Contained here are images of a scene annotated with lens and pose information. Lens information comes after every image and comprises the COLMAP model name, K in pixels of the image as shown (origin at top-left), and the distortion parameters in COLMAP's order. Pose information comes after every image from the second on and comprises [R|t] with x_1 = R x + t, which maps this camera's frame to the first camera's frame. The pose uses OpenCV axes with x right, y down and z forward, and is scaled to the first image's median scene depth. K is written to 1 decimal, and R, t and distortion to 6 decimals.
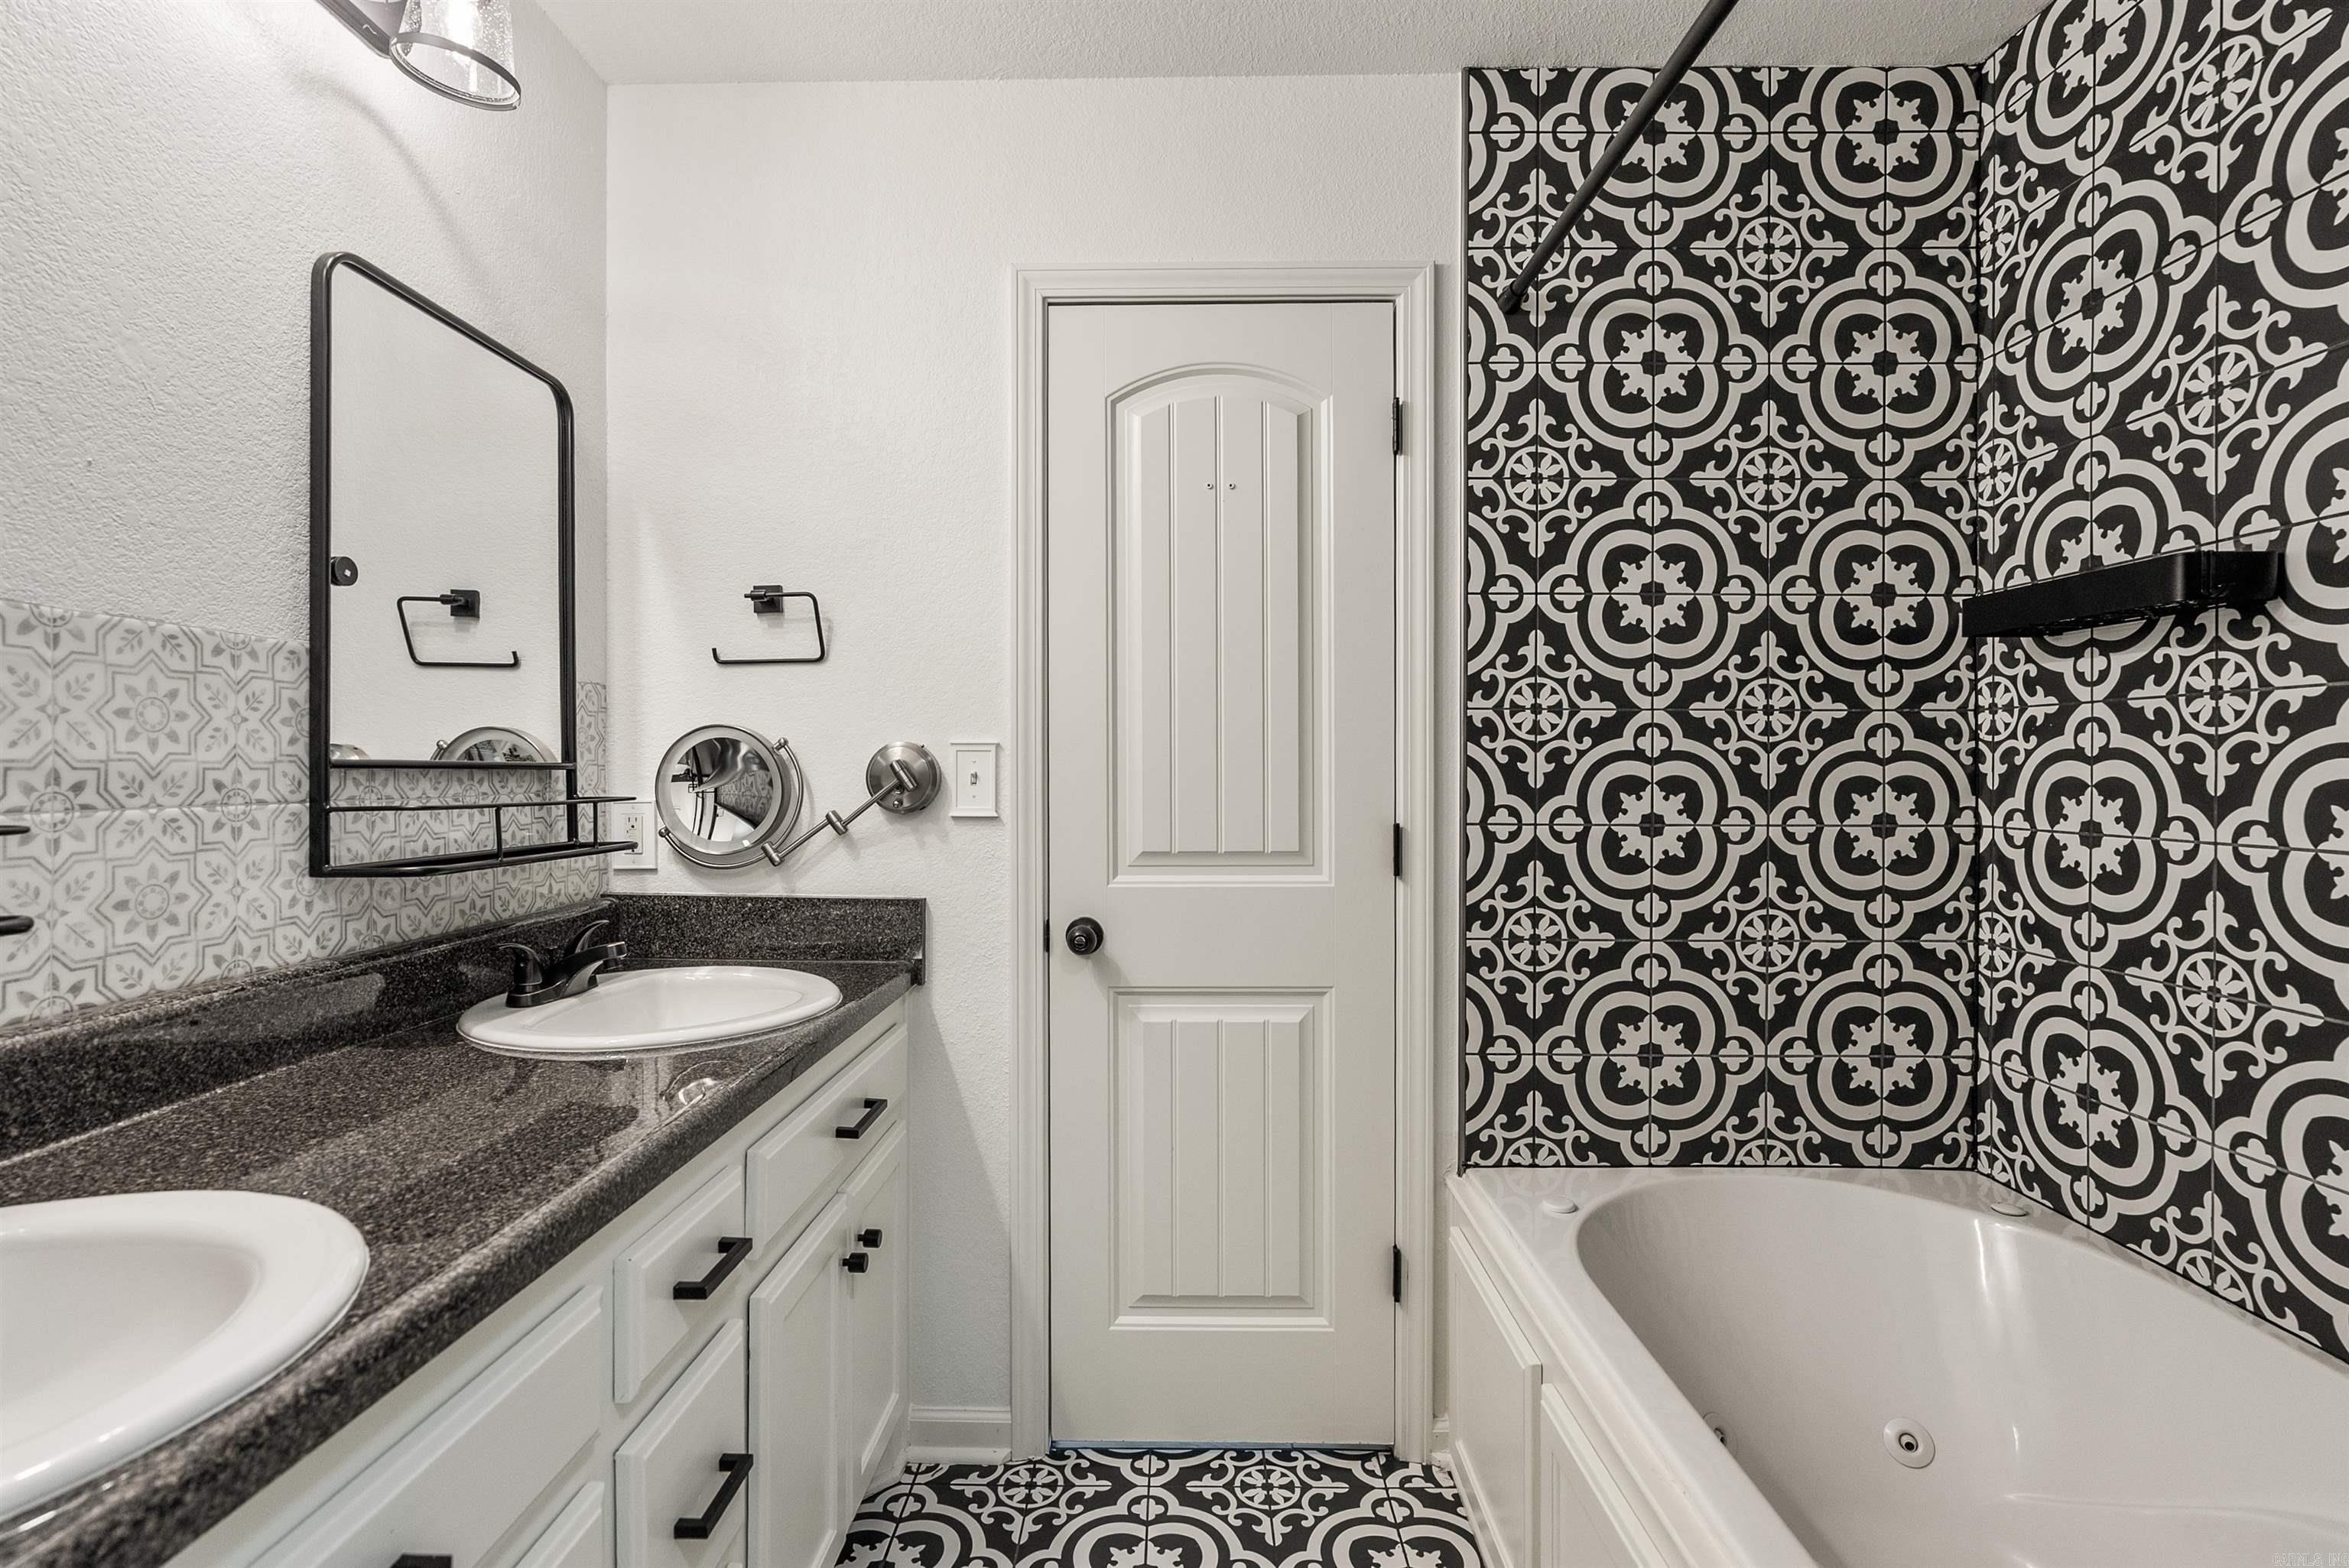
lens RADIAL K [[1073.2, 0, 1183.0], [0, 1073.2, 782.4], [0, 0, 1]] dist [-0.008966, 0.003696]
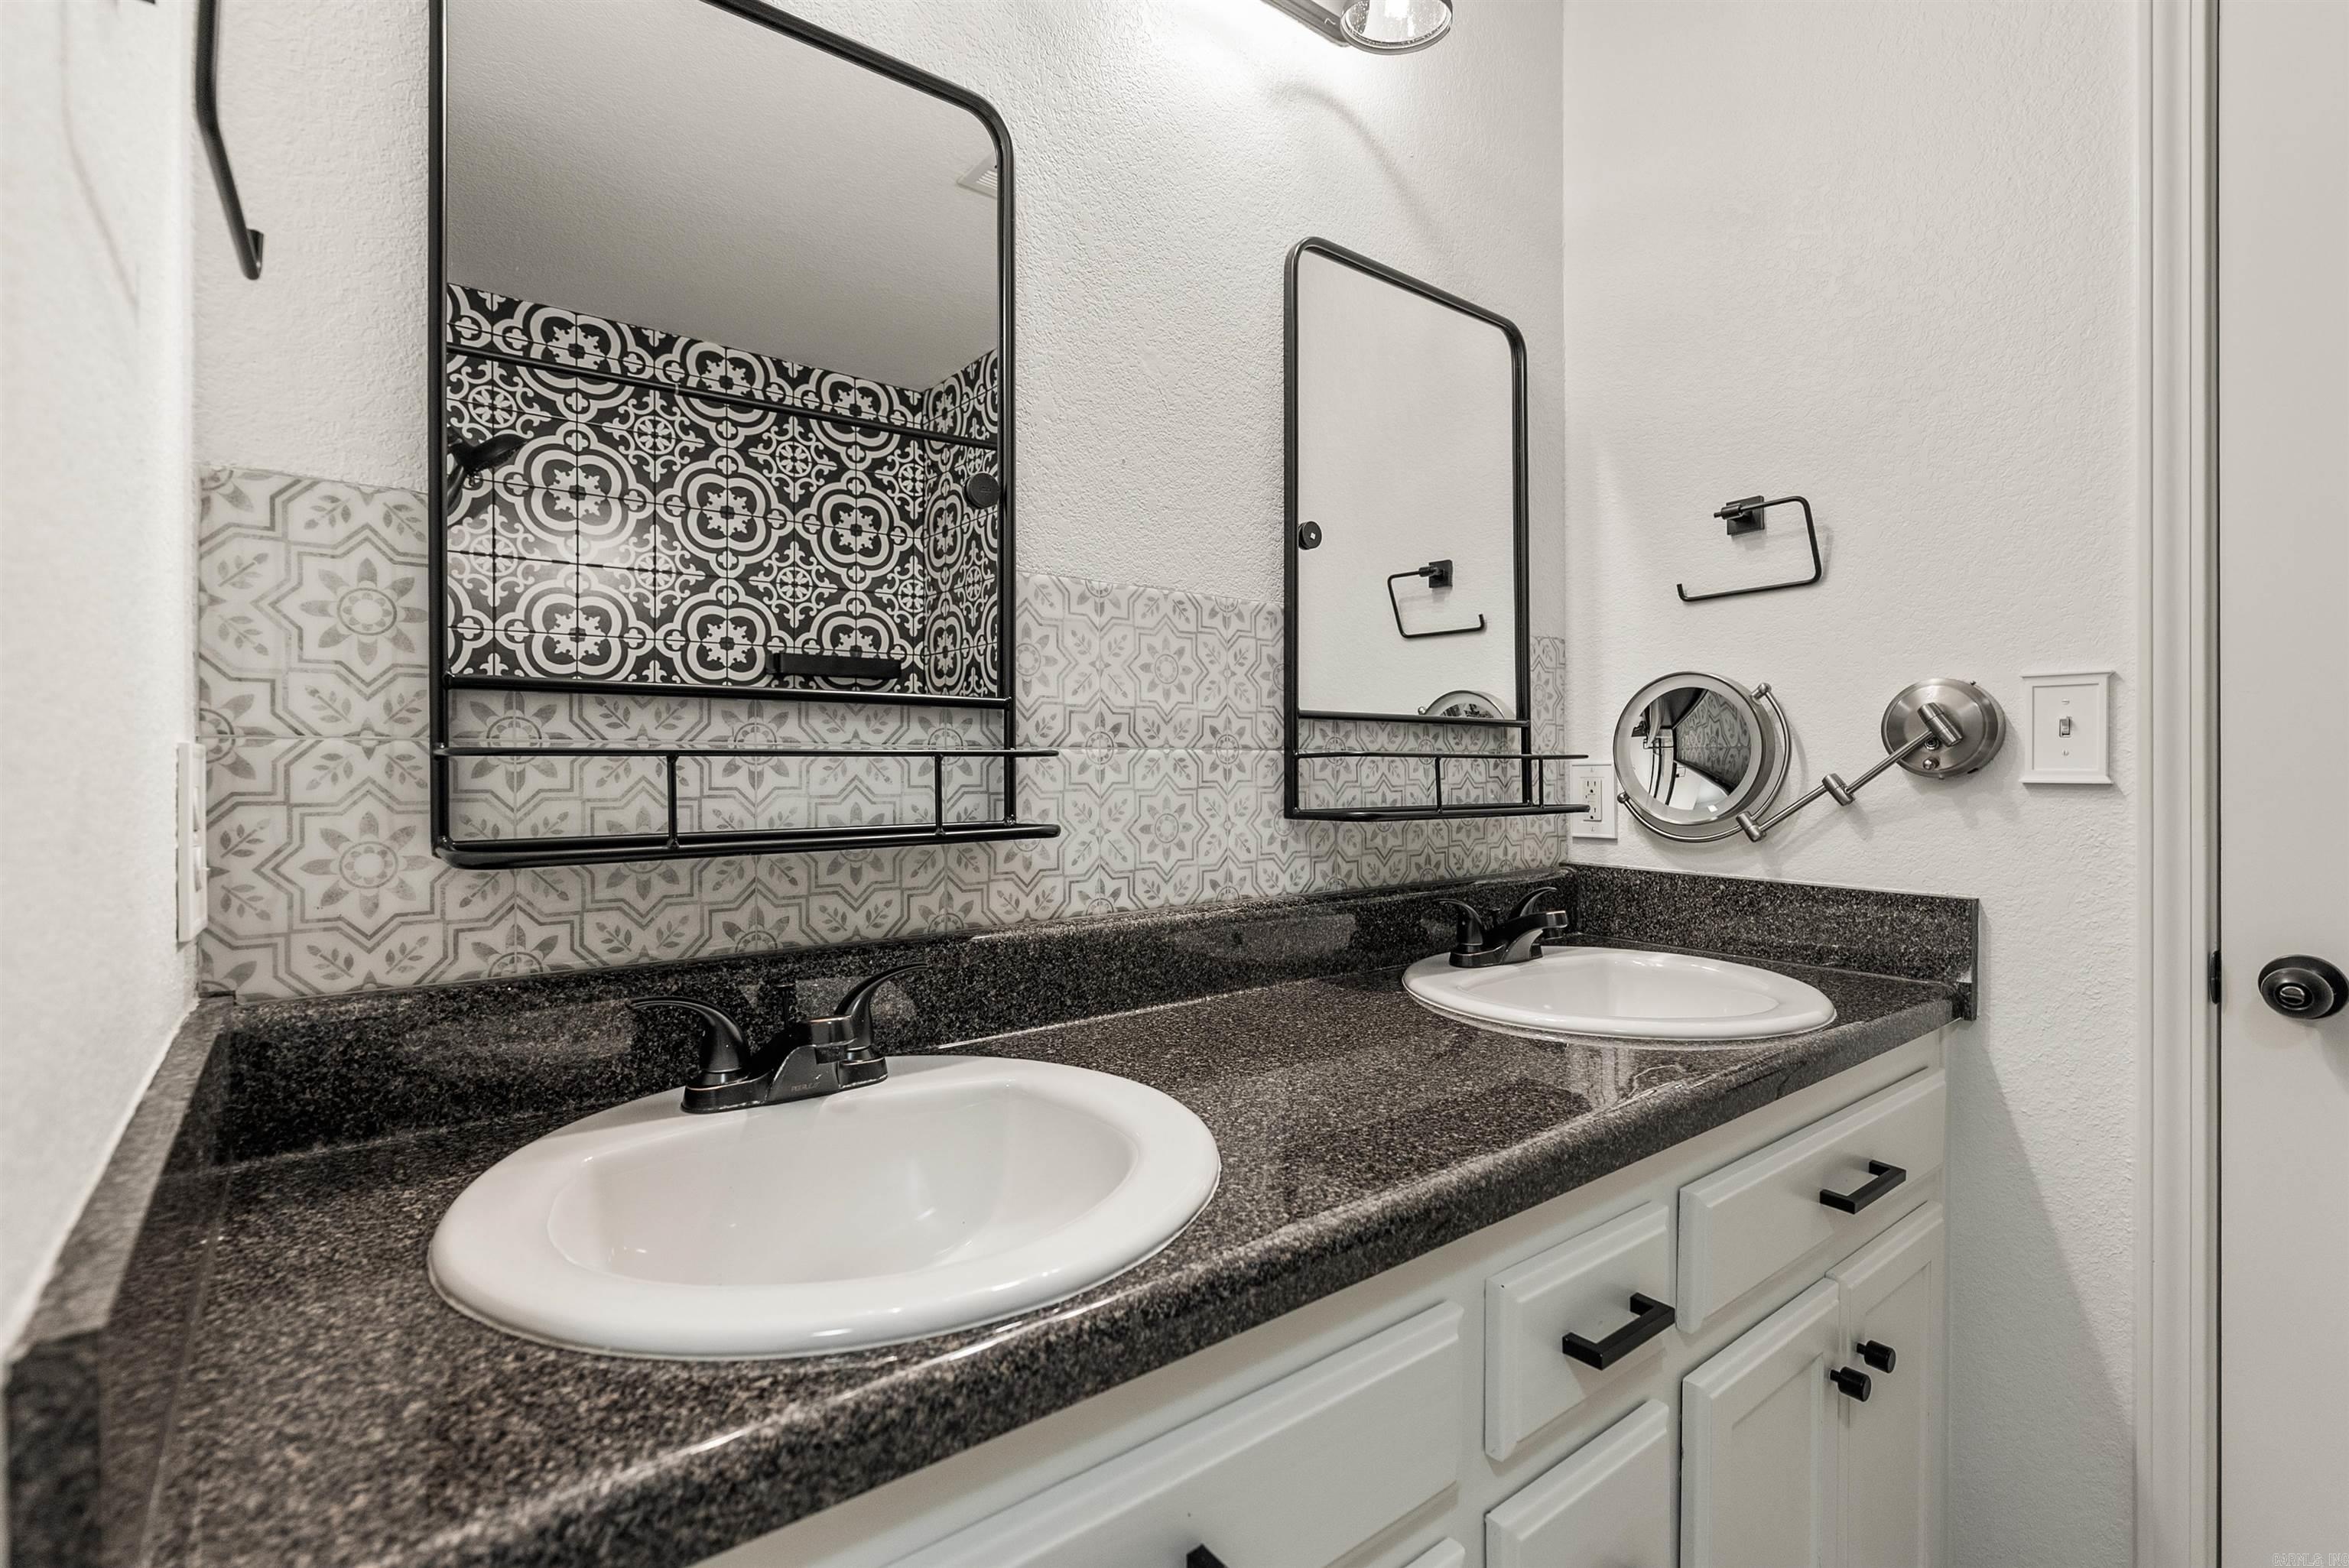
lens RADIAL K [[1073.2, 0, 1171.4], [0, 1073.2, 773.2], [0, 0, 1]] dist [-0.008966, 0.003696]
pose [[0.621550, -0.001016, -0.783374, -0.029091], [-0.003301, 0.999987, -0.003916, 0.047845], [0.783367, 0.005020, 0.621539, 0.230257]]
